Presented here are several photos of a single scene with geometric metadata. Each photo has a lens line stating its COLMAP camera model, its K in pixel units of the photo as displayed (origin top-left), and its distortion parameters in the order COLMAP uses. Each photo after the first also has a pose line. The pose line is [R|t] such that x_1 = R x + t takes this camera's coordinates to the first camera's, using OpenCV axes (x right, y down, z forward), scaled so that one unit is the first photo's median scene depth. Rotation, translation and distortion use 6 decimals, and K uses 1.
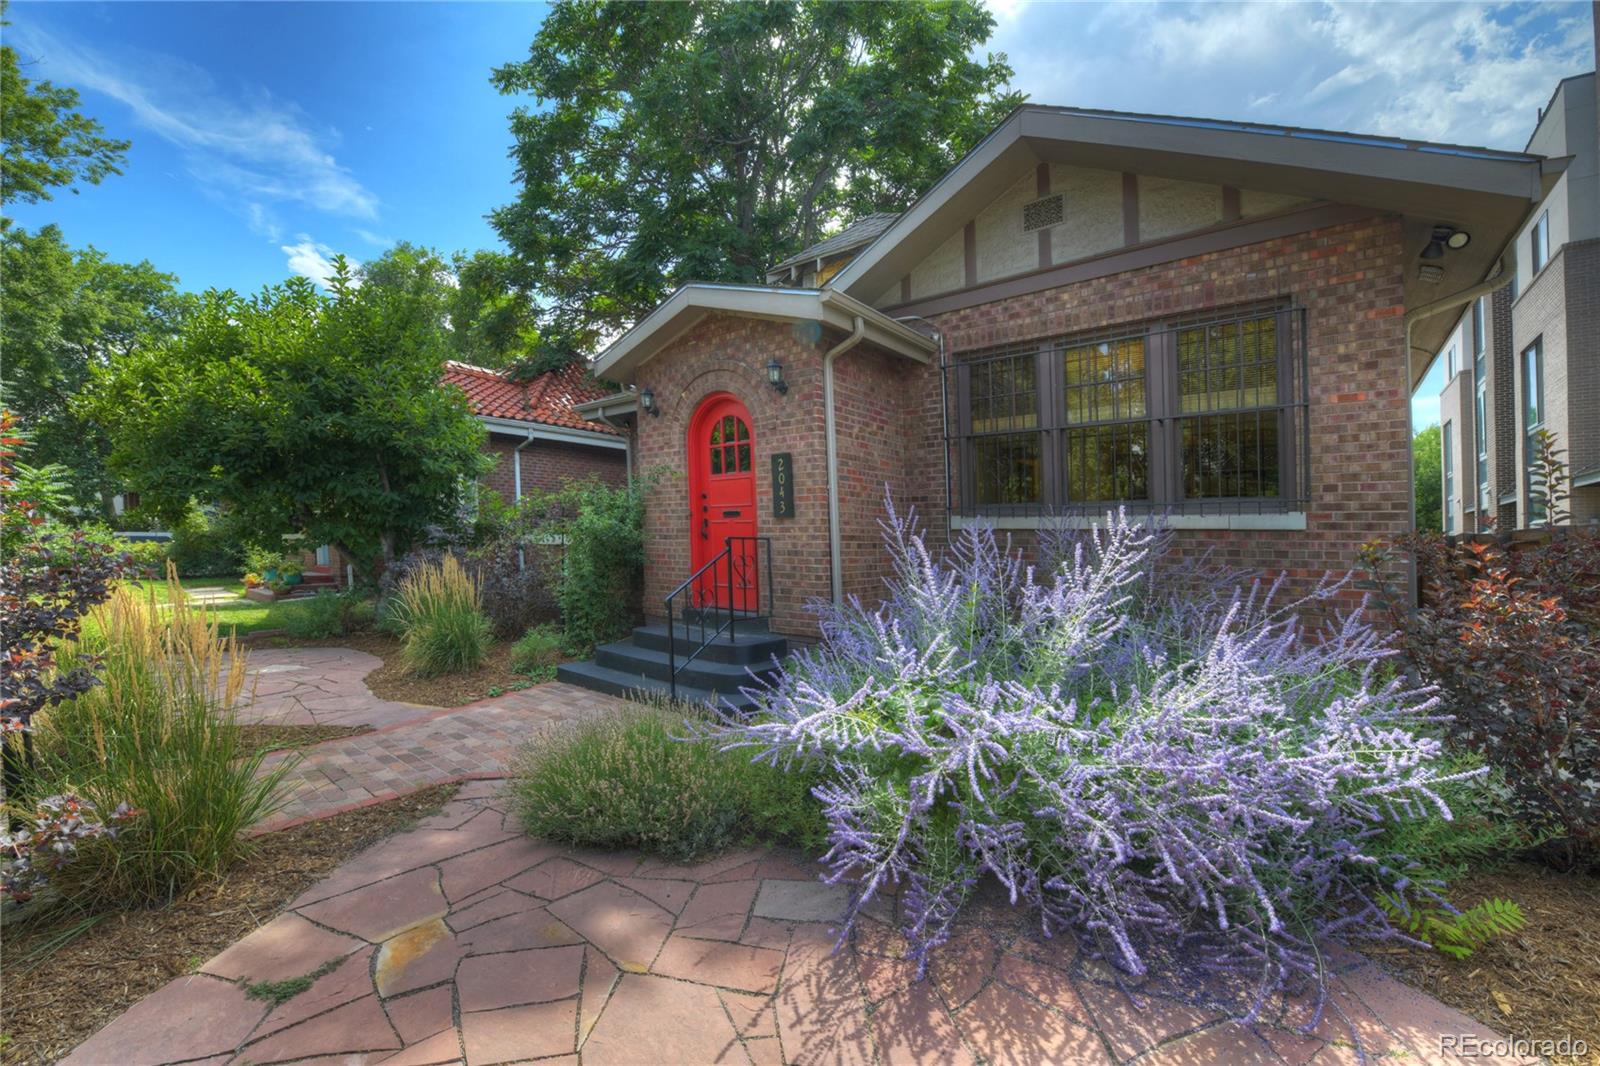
lens RADIAL K [[628.5, 0, 770.1], [0, 628.5, 548.1], [0, 0, 1]] dist [-0.016487, -0.000274]
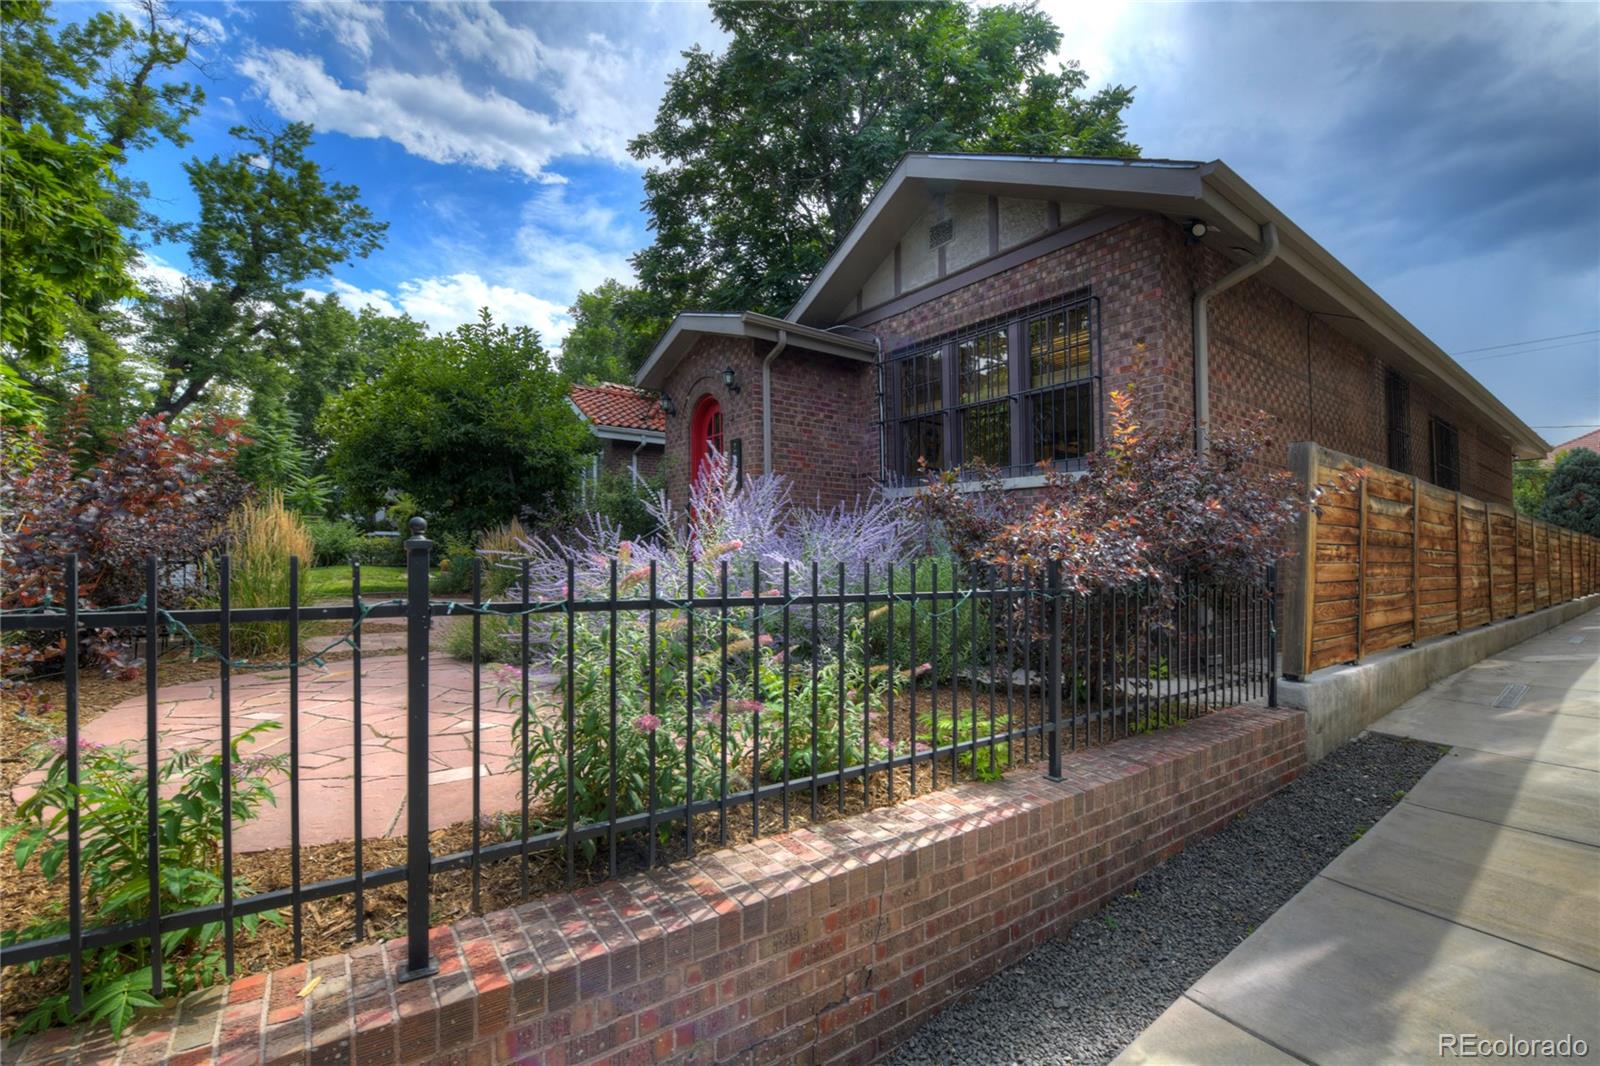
lens RADIAL K [[659.6, 0, 837.8], [0, 659.6, 530.1], [0, 0, 1]] dist [-0.001150, -0.010119]
pose [[0.974653, -0.002494, -0.223708, 0.516741], [-0.009471, 0.998581, -0.052396, 0.103054], [0.223521, 0.053186, 0.973247, -0.251145]]
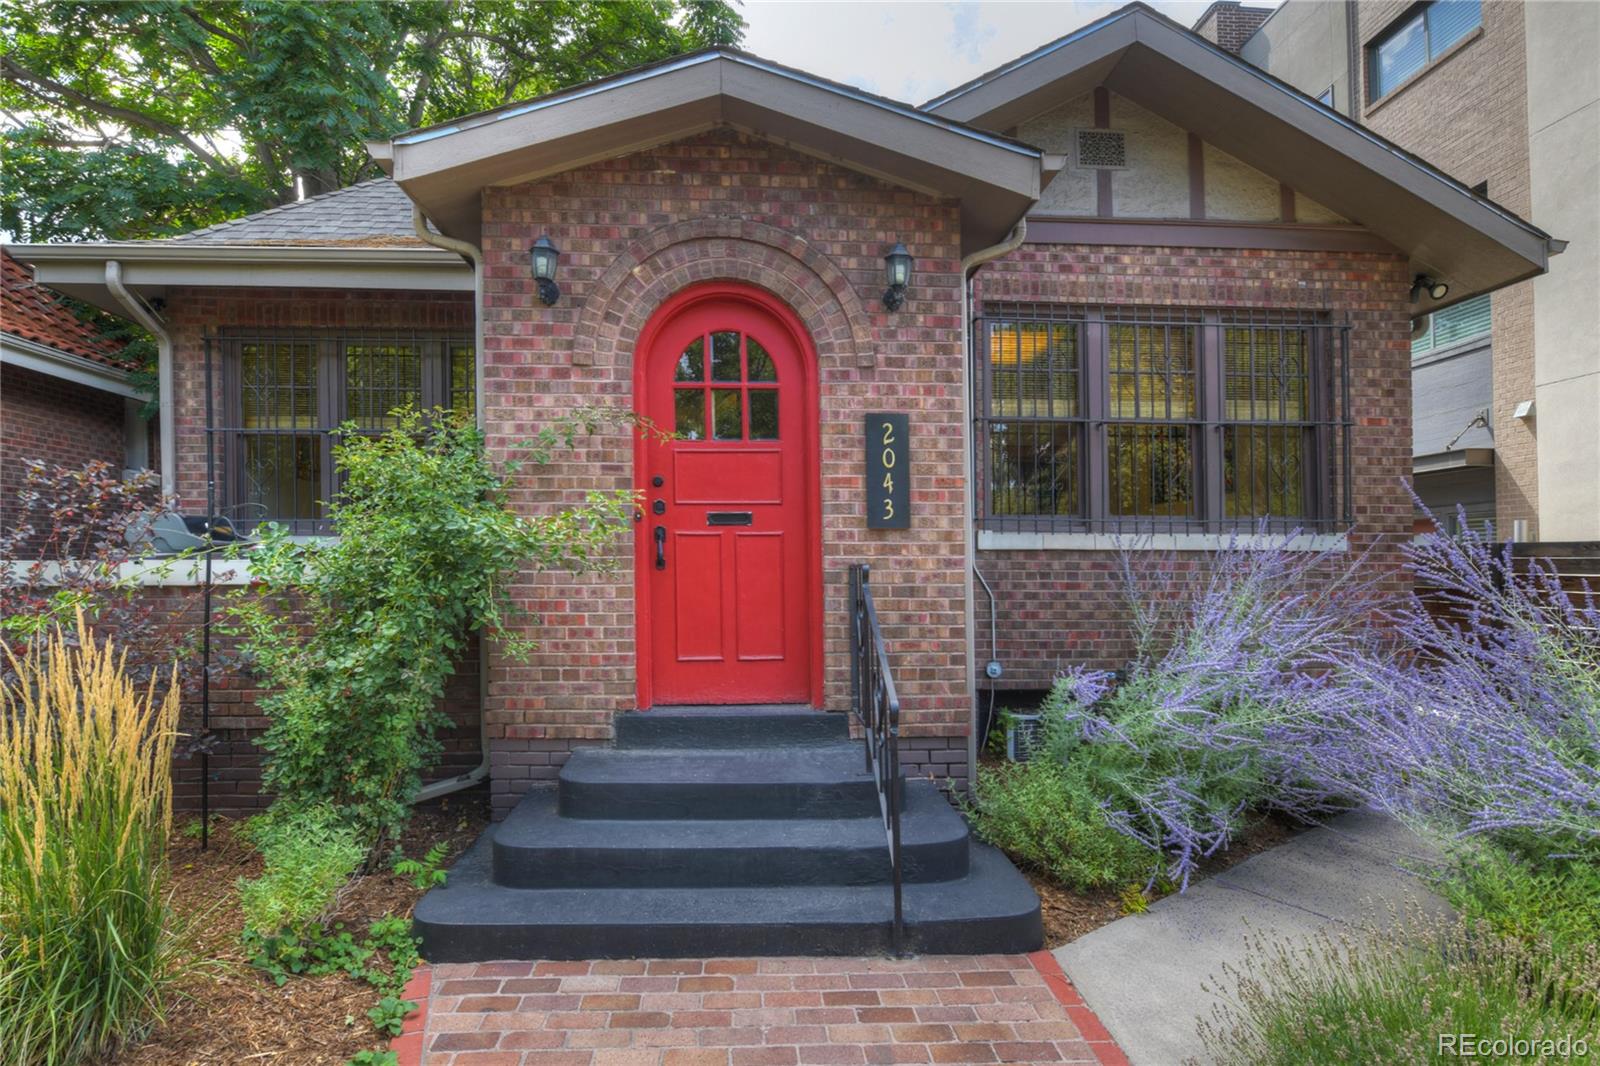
lens RADIAL K [[813.3, 0, 758.6], [0, 813.3, 532.5], [0, 0, 1]] dist [-0.007846, -0.000827]
pose [[0.740137, 0.016866, 0.672244, -0.548881], [0.016997, 0.998897, -0.043776, -0.014955], [-0.672241, 0.043826, 0.739034, 0.542344]]
